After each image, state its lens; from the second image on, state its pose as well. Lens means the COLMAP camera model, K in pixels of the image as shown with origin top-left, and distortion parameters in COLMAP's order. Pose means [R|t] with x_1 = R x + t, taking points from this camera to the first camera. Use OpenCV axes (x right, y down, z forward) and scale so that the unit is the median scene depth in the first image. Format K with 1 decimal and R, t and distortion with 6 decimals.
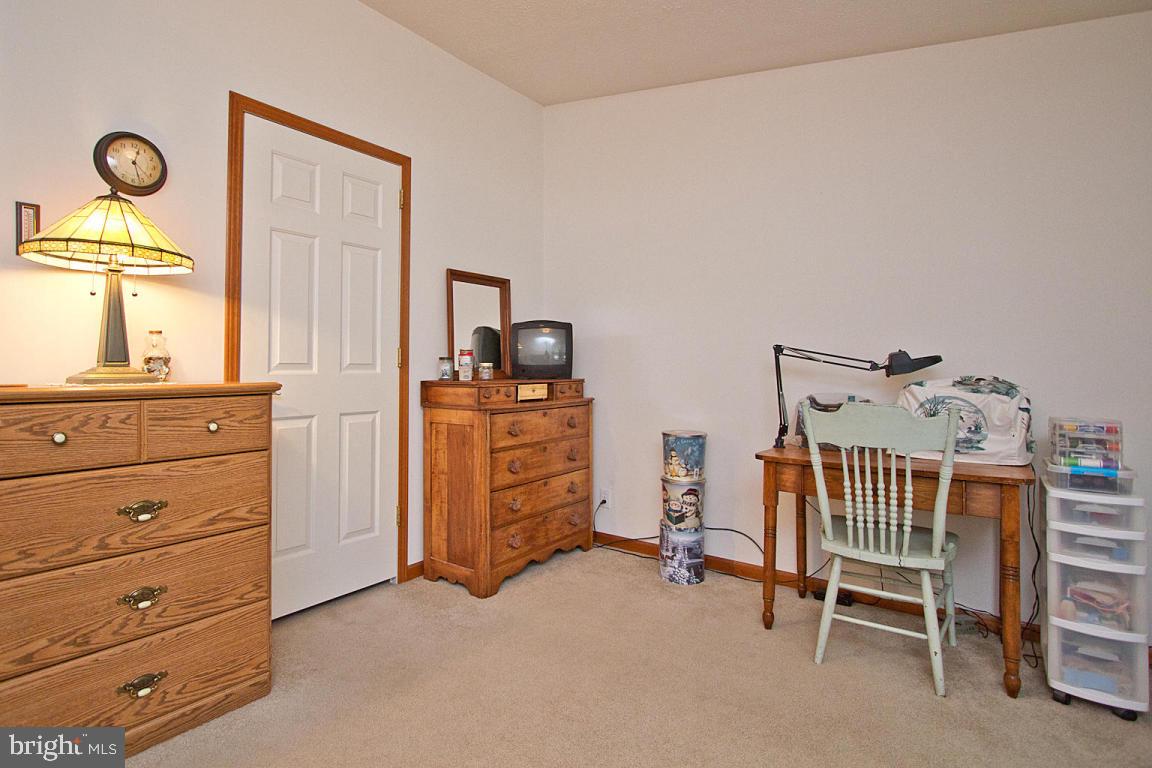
lens RADIAL K [[563.3, 0, 571.0], [0, 563.3, 369.0], [0, 0, 1]] dist [-0.001627, -0.000303]
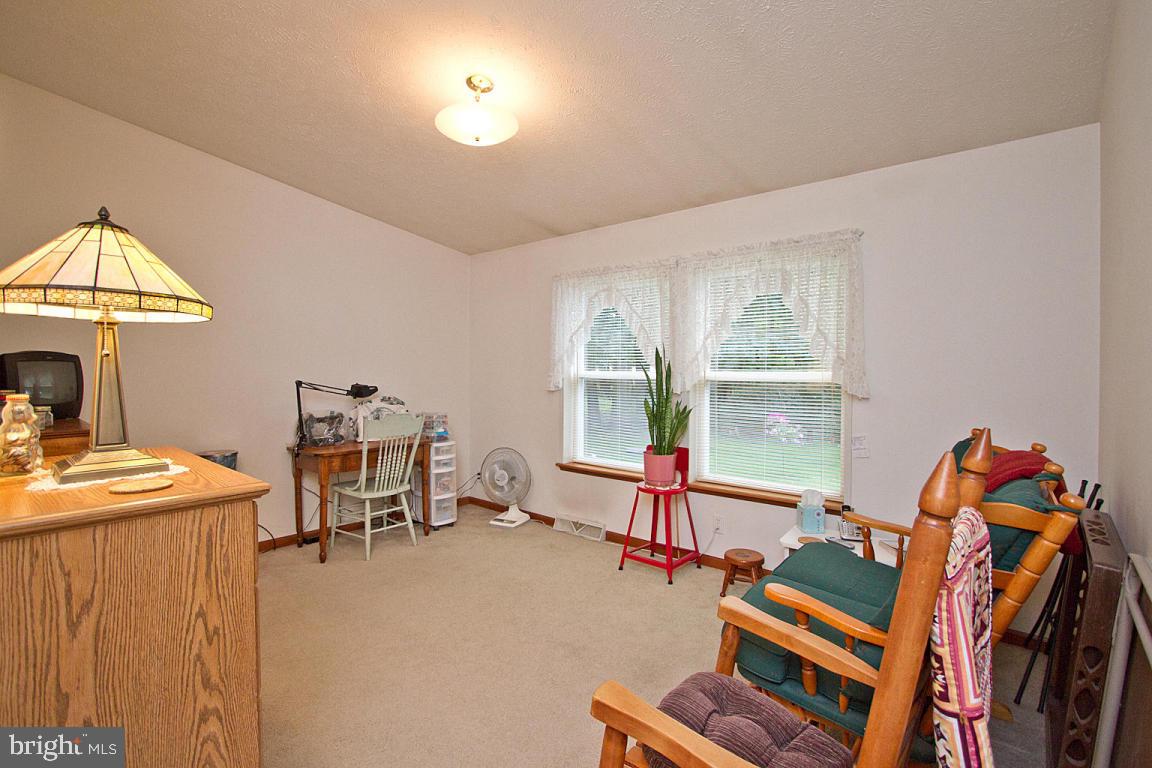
lens RADIAL K [[538.5, 0, 576.0], [0, 538.5, 384.0], [0, 0, 1]] dist [-0.009706, -0.000225]
pose [[0.049091, -0.029722, 0.998352, -1.280305], [-0.006705, 0.999525, 0.030087, -0.103123], [-0.998772, -0.008170, 0.048869, 0.263223]]
